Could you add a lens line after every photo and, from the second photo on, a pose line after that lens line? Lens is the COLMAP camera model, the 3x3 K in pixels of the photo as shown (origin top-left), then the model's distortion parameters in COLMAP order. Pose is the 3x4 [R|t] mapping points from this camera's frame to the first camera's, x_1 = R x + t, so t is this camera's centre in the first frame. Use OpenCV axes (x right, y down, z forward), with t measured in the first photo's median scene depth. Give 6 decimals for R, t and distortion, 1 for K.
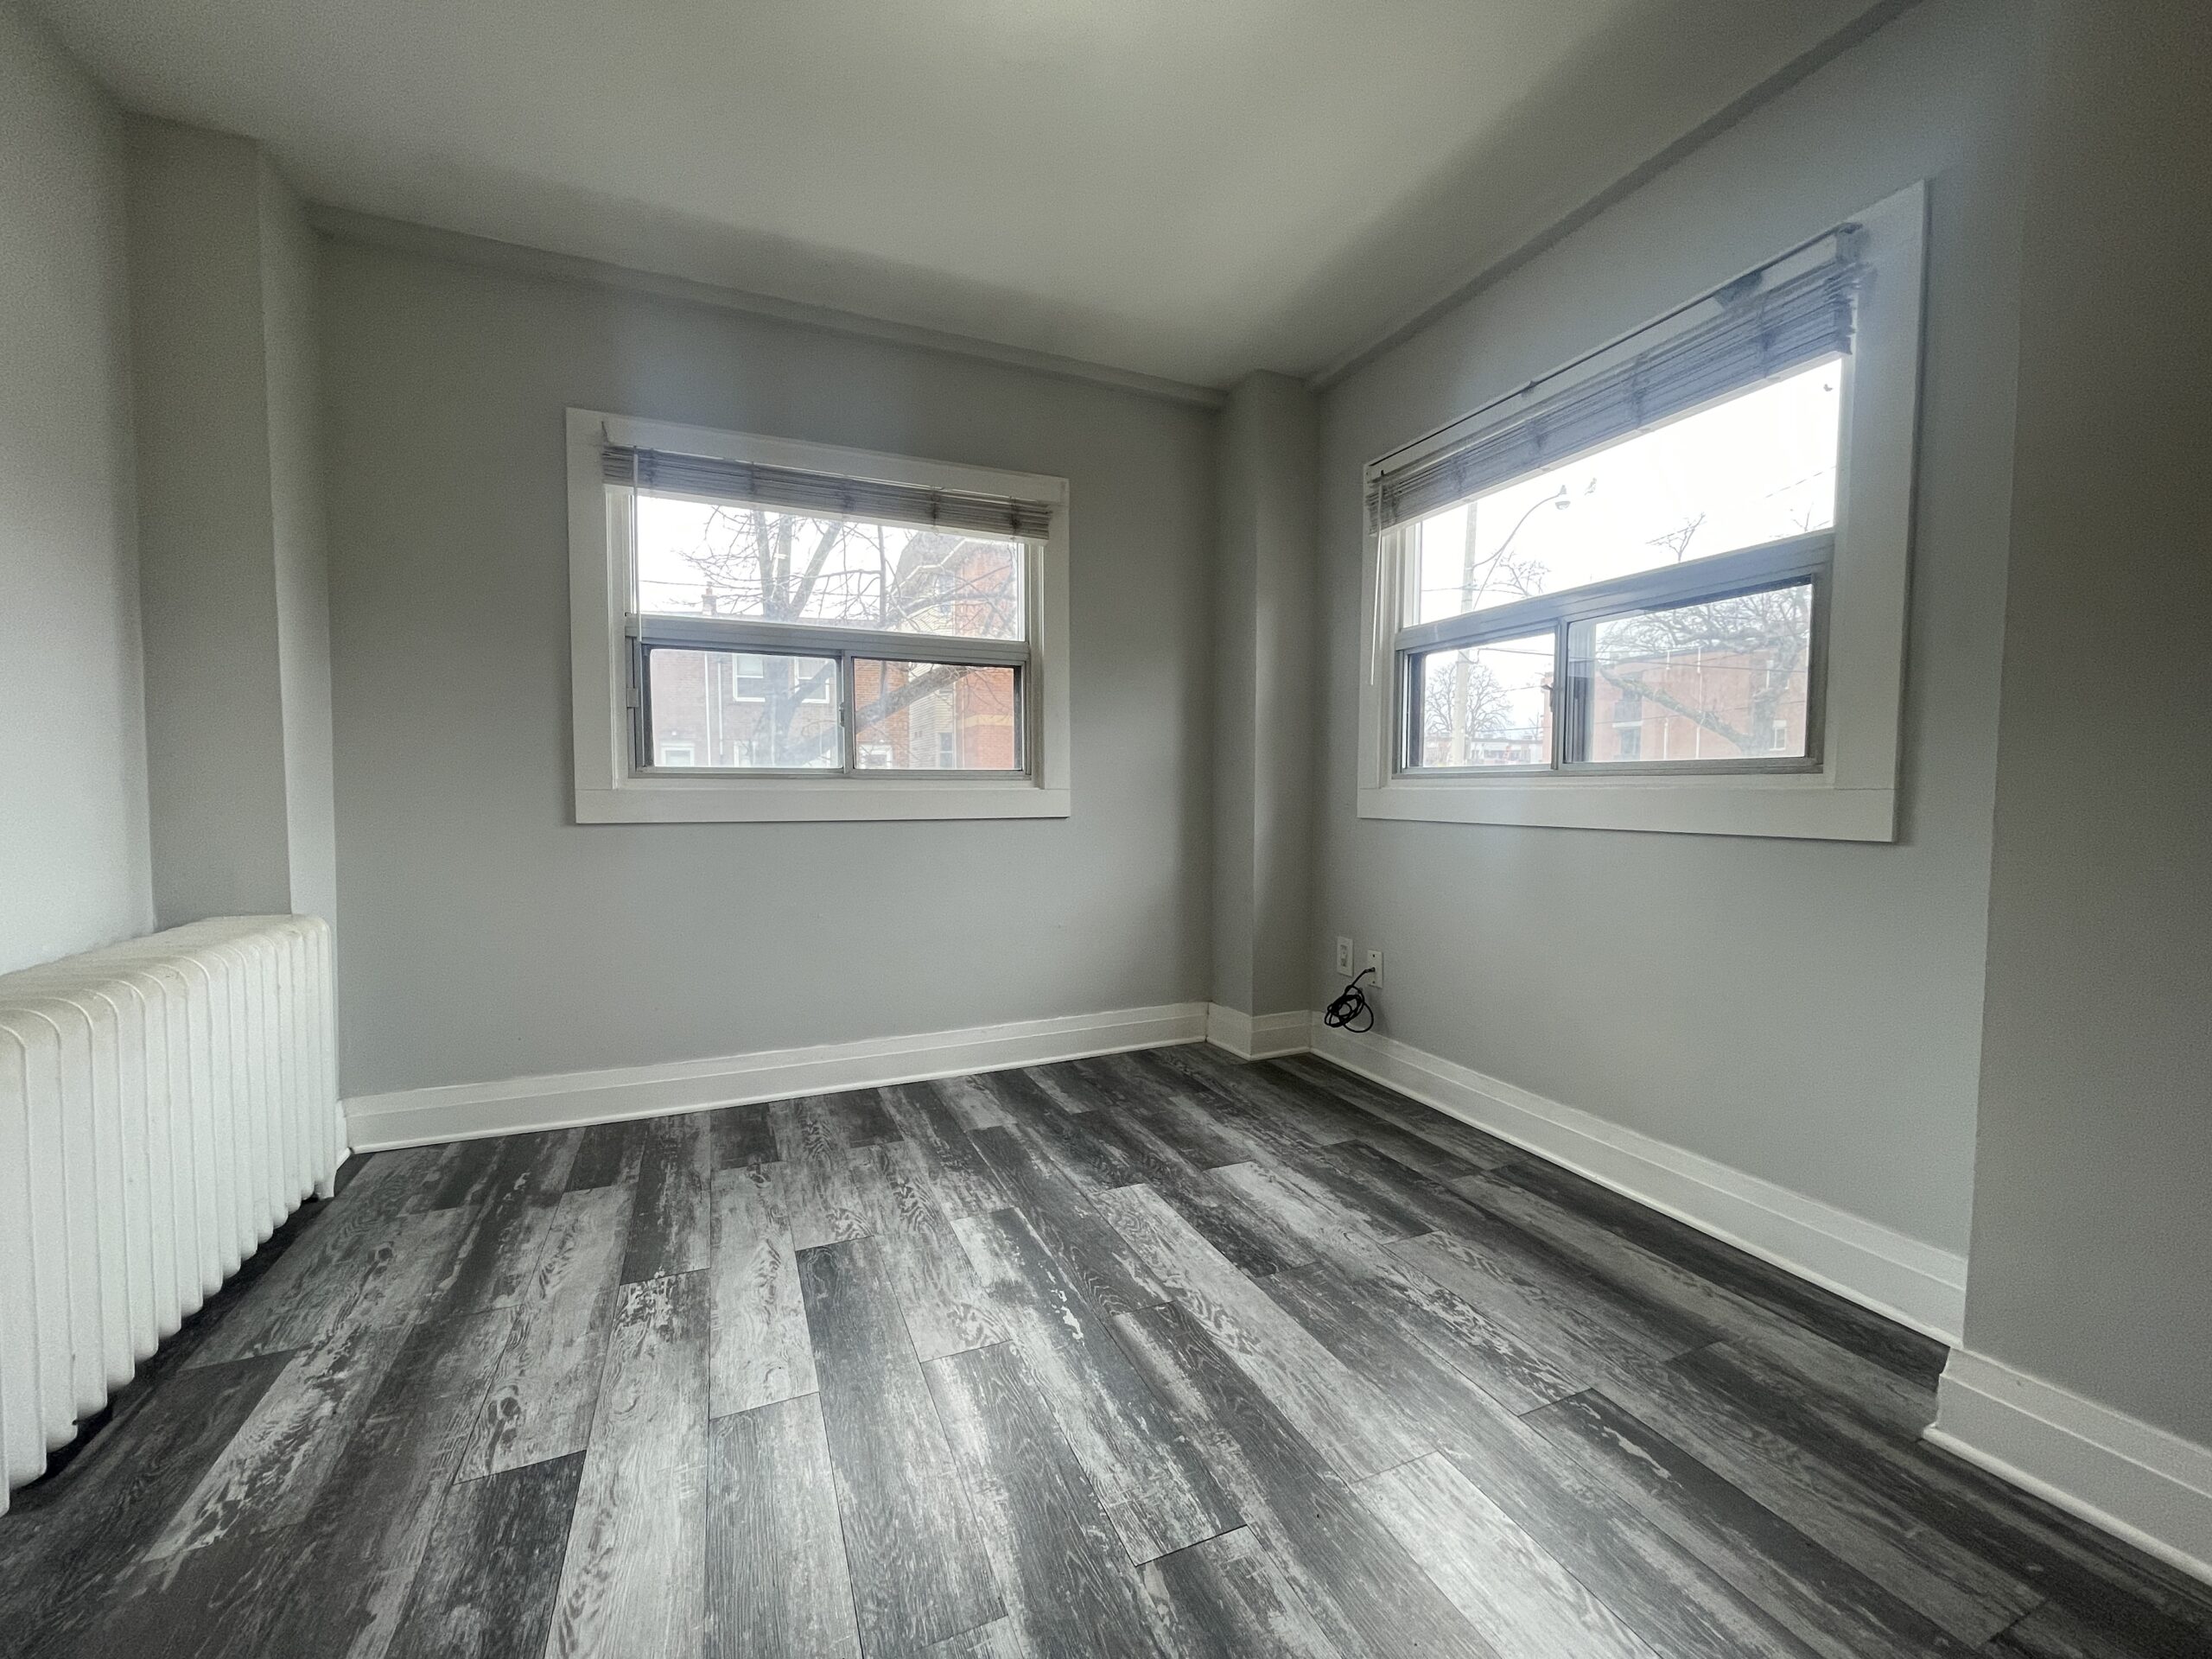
lens RADIAL K [[897.8, 0, 1100.6], [0, 897.8, 835.6], [0, 0, 1]] dist [0.001693, 0.000241]
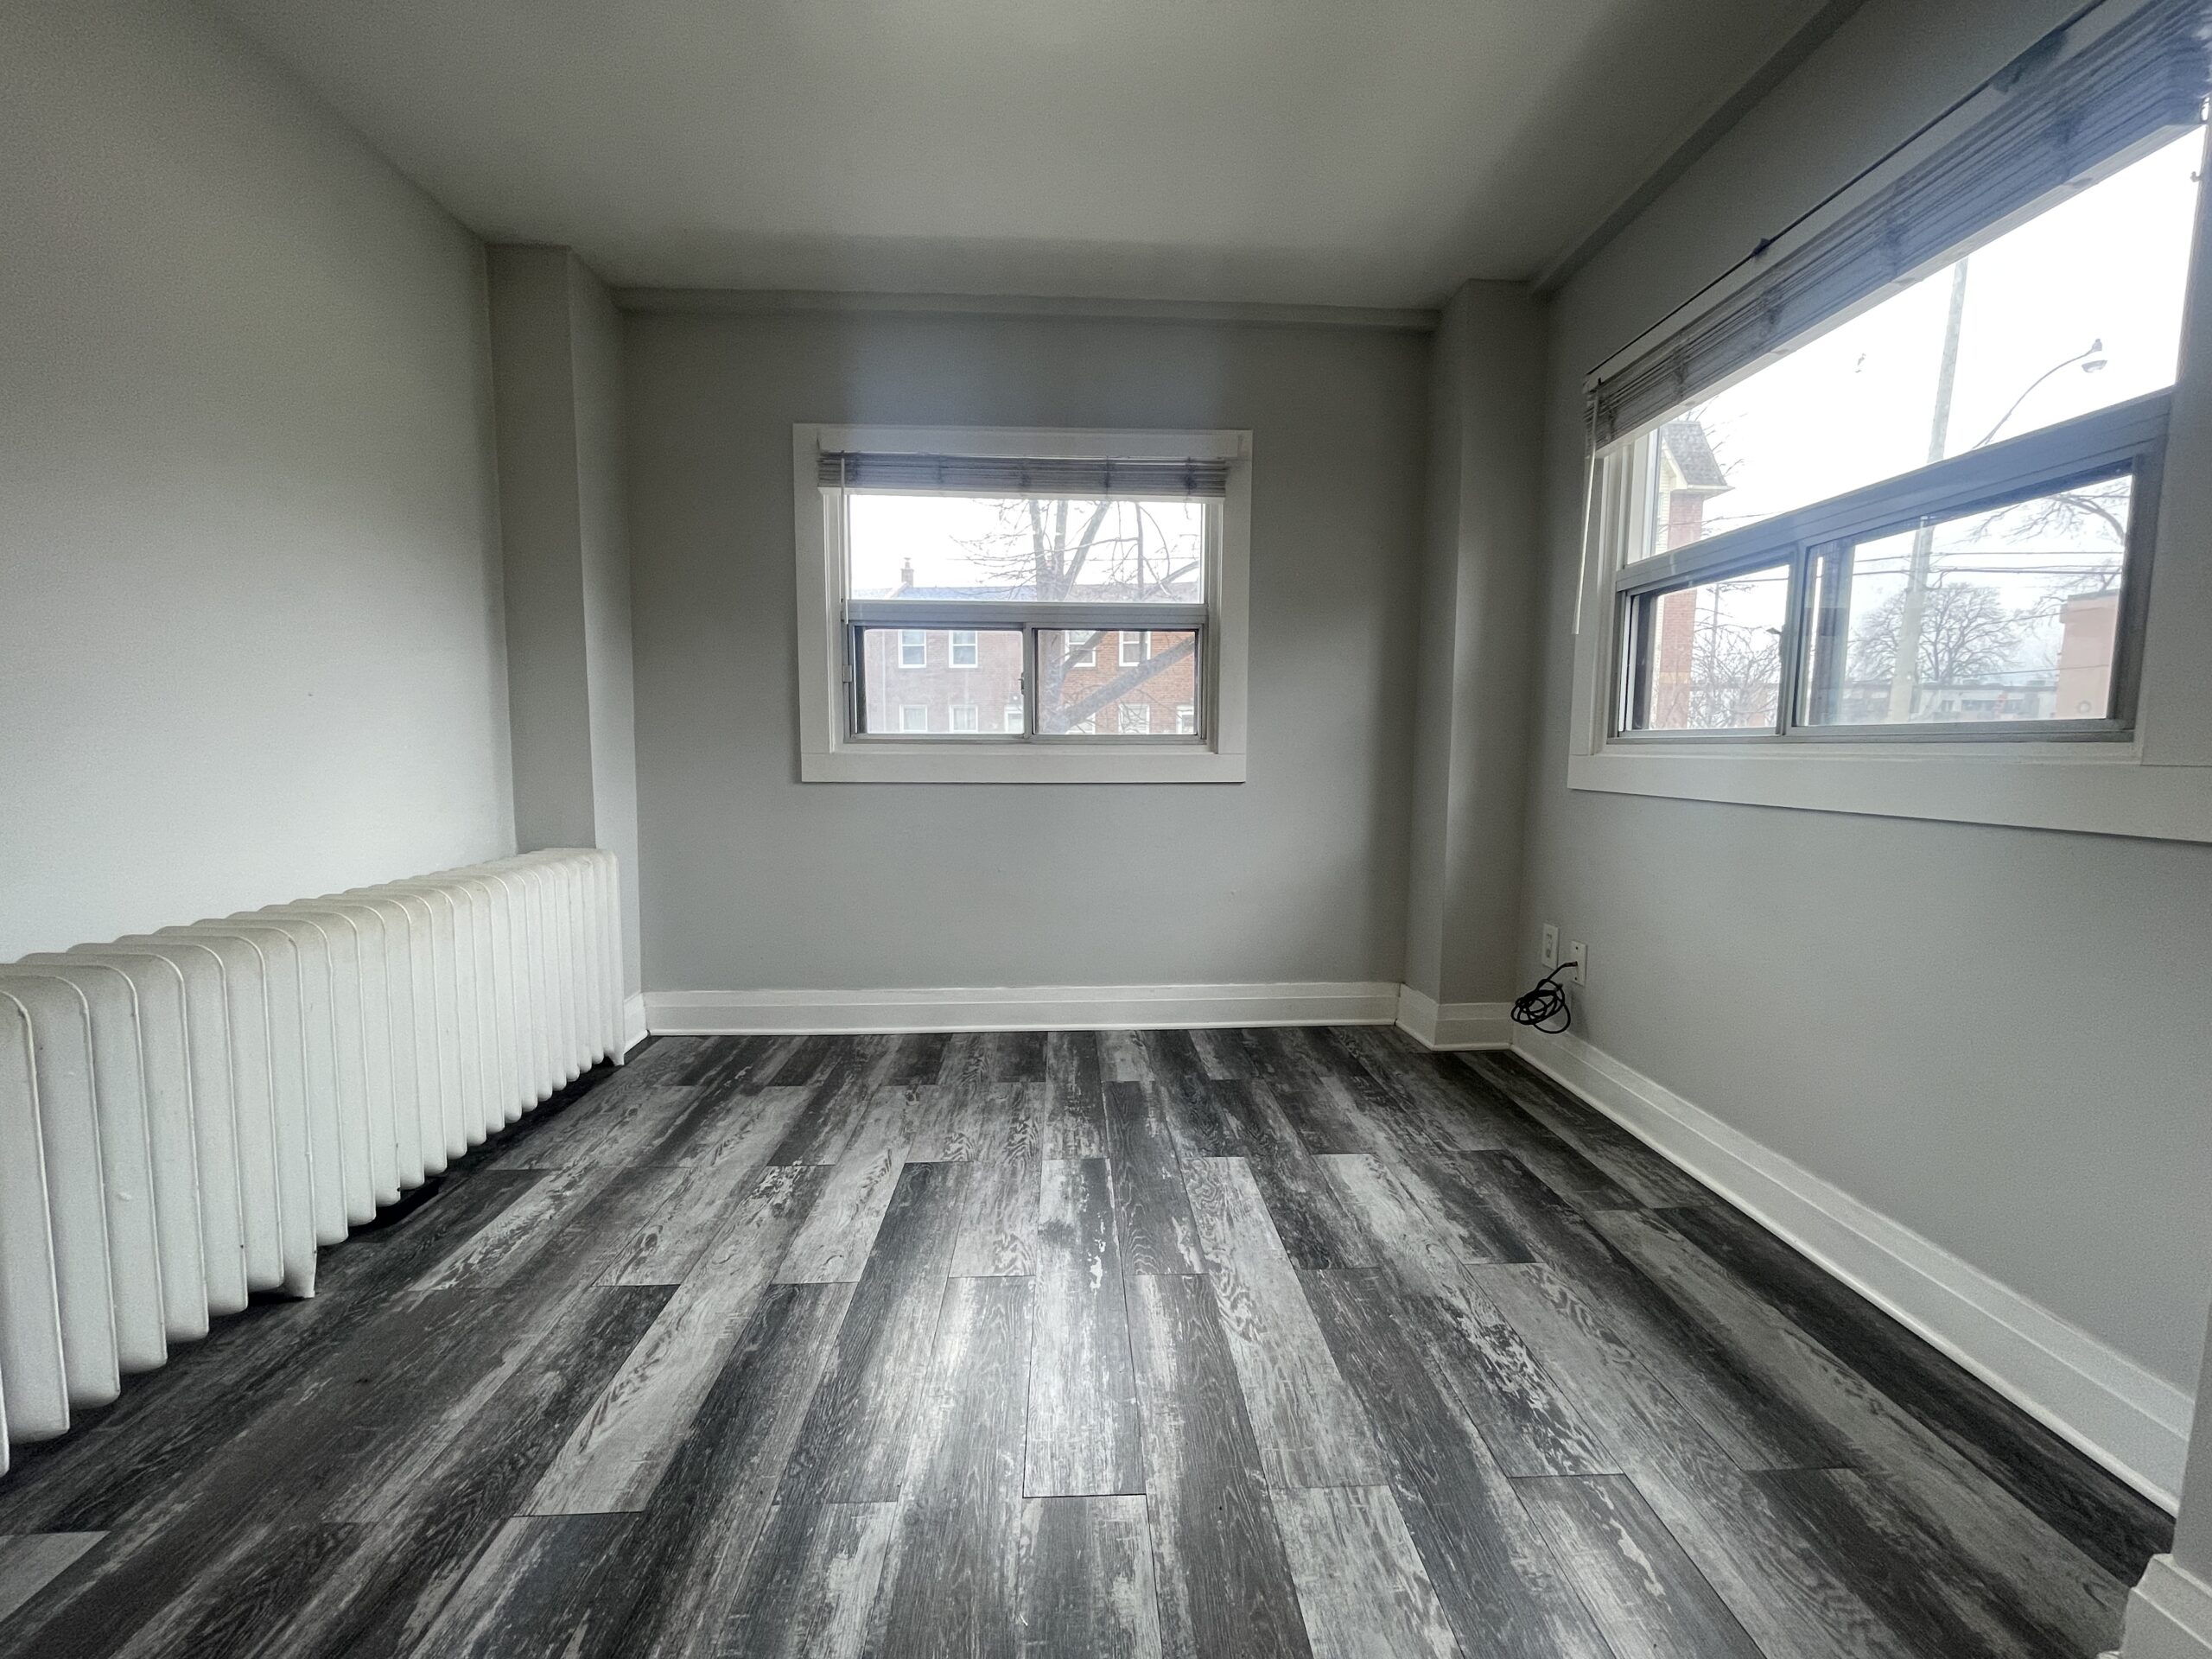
lens RADIAL K [[897.8, 0, 1101.8], [0, 897.8, 835.6], [0, 0, 1]] dist [0.001693, 0.000241]
pose [[0.934377, 0.037540, -0.354303, 0.246306], [-0.021577, 0.998571, 0.048901, -0.010752], [0.355632, -0.038047, 0.933851, 0.037707]]
